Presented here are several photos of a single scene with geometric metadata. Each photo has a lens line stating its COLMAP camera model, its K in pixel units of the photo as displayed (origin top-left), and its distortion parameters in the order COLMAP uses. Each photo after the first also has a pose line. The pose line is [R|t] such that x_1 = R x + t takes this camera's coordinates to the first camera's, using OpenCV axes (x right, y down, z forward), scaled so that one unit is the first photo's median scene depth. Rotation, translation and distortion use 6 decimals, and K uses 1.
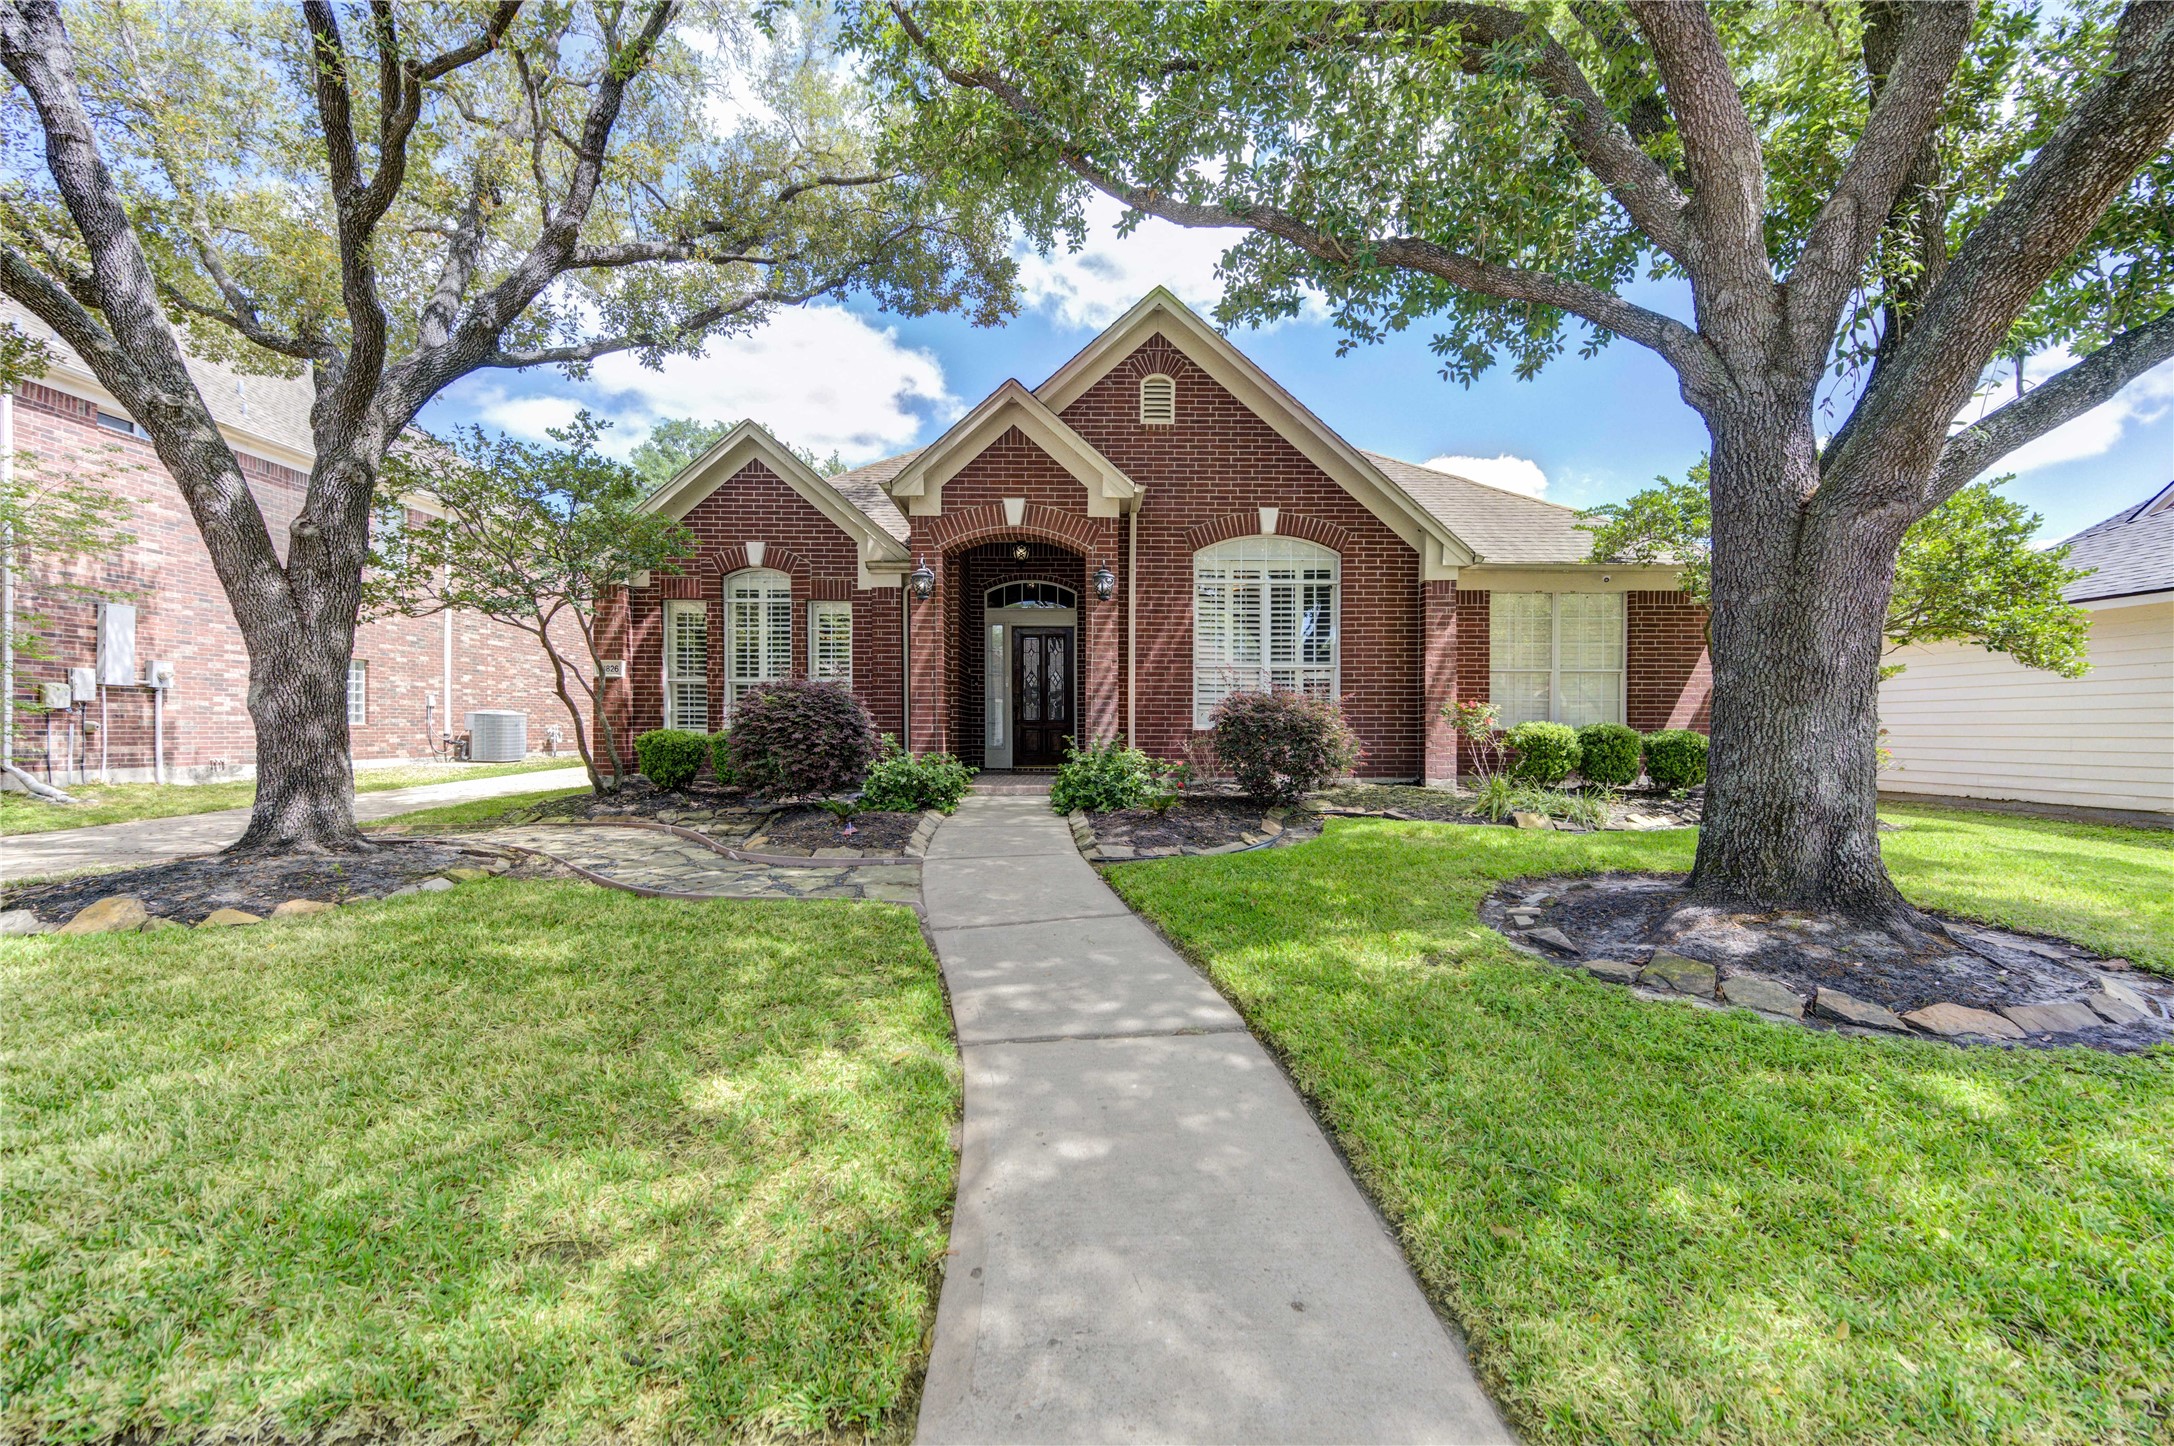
lens RADIAL K [[845.8, 0, 1096.2], [0, 845.8, 731.6], [0, 0, 1]] dist [0.002413, -0.000286]
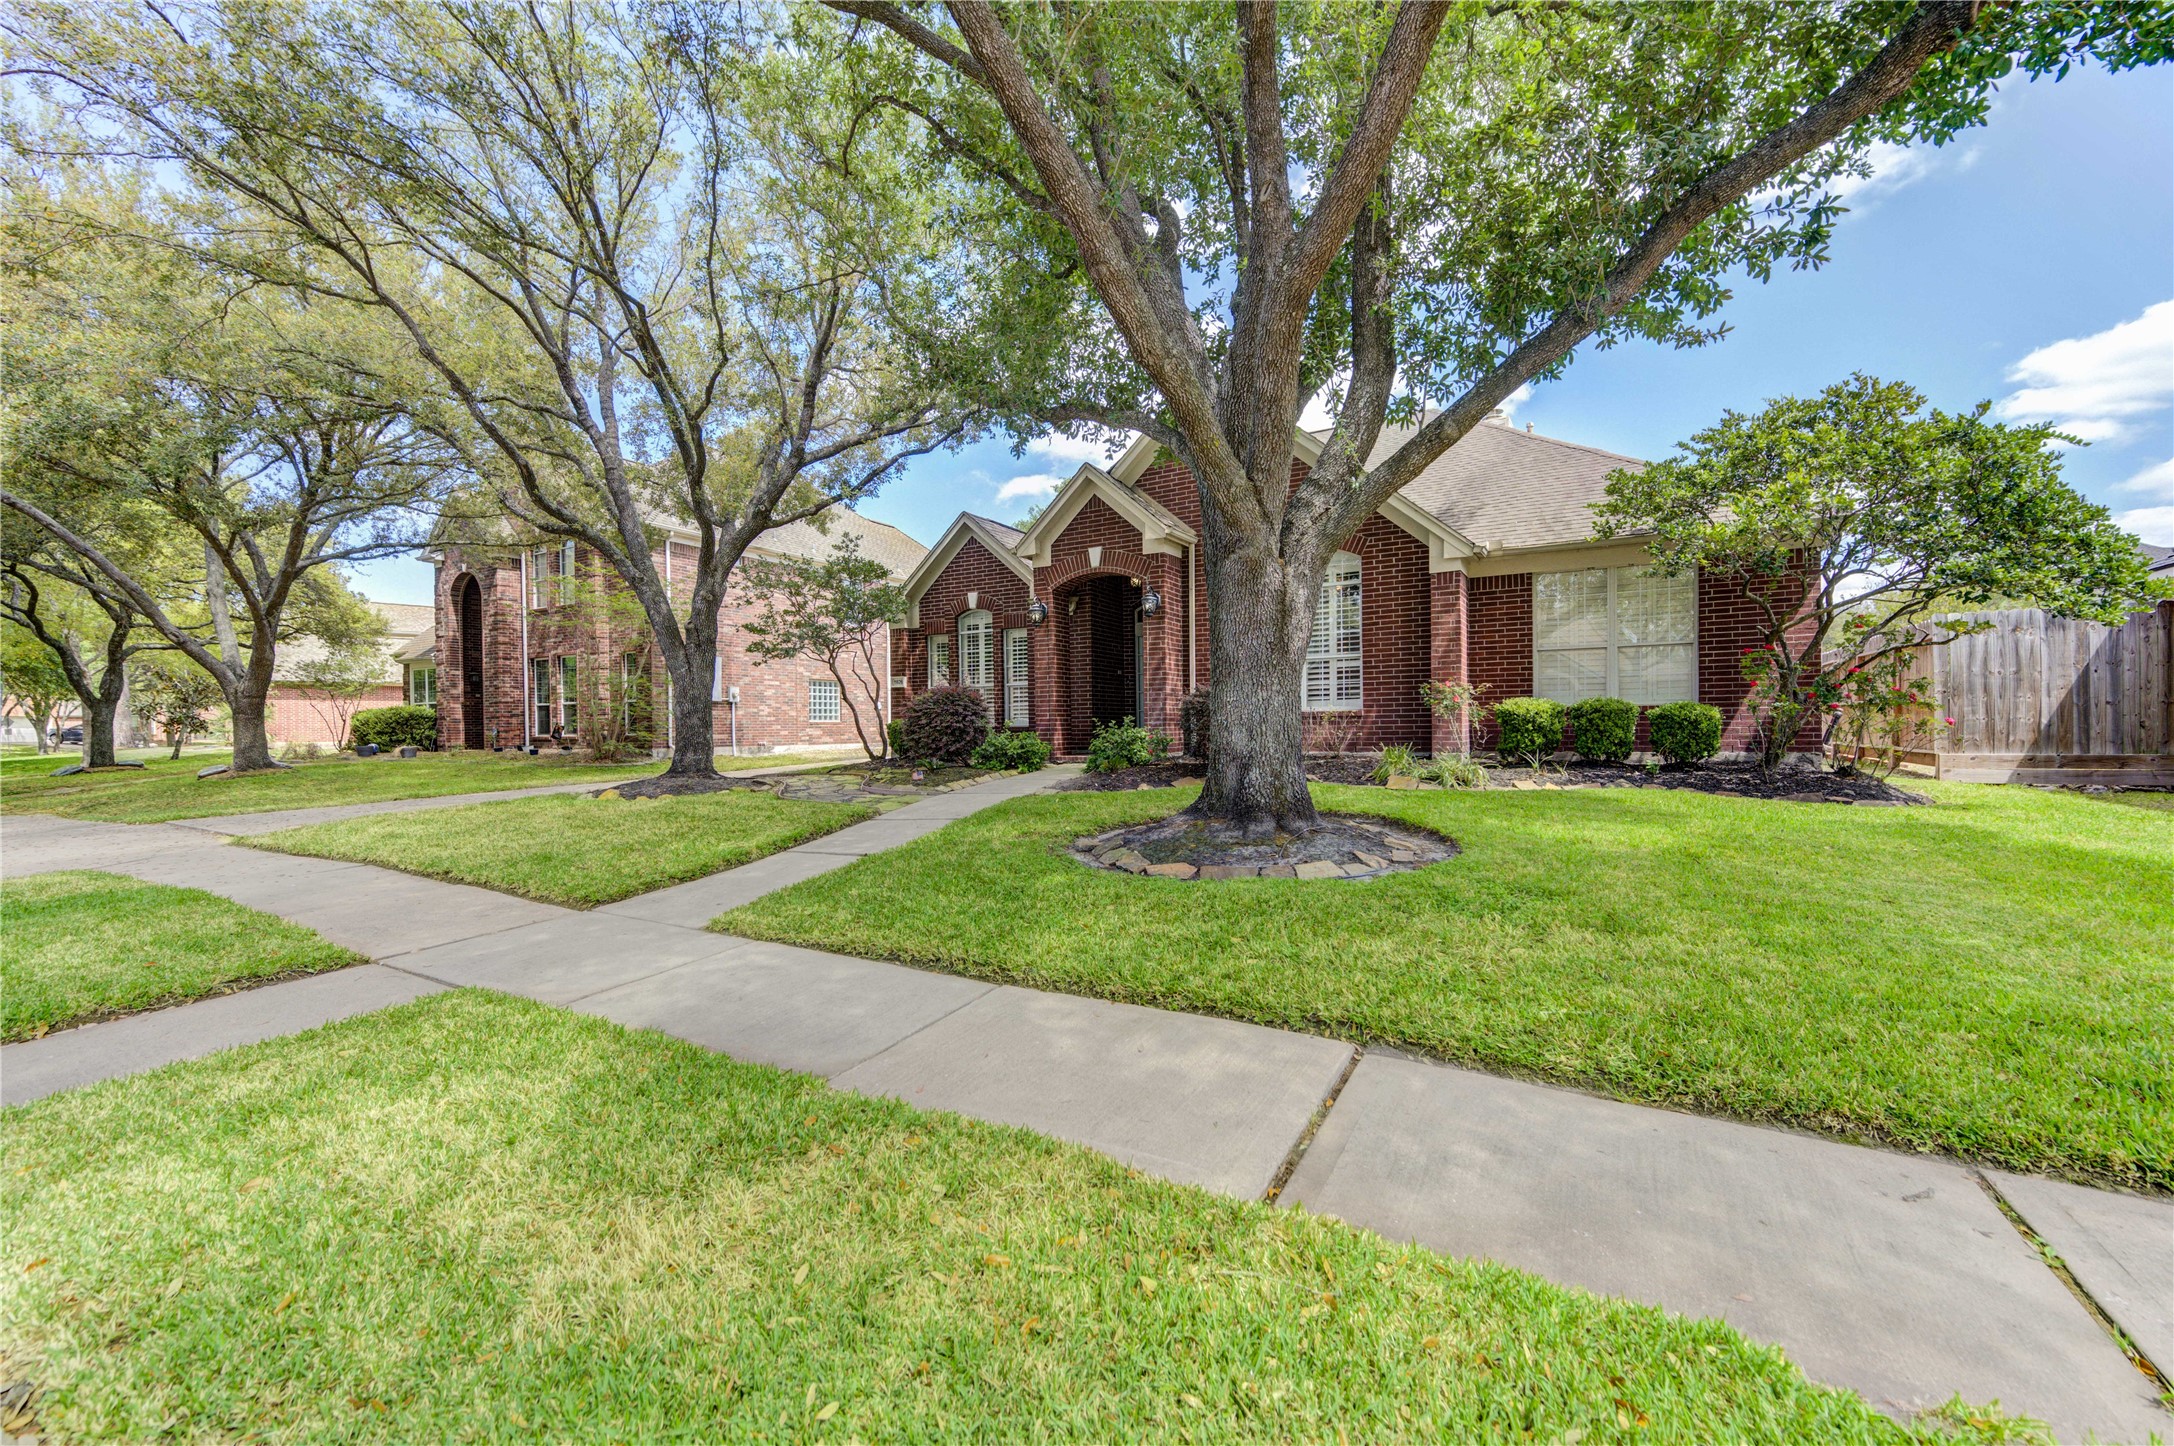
lens RADIAL K [[845.8, 0, 1096.2], [0, 845.8, 731.6], [0, 0, 1]] dist [0.002413, -0.000286]
pose [[0.863435, -0.009793, -0.504365, 0.594948], [0.011790, 0.999930, 0.000767, 0.023191], [0.504323, -0.006609, 0.863490, -0.189619]]
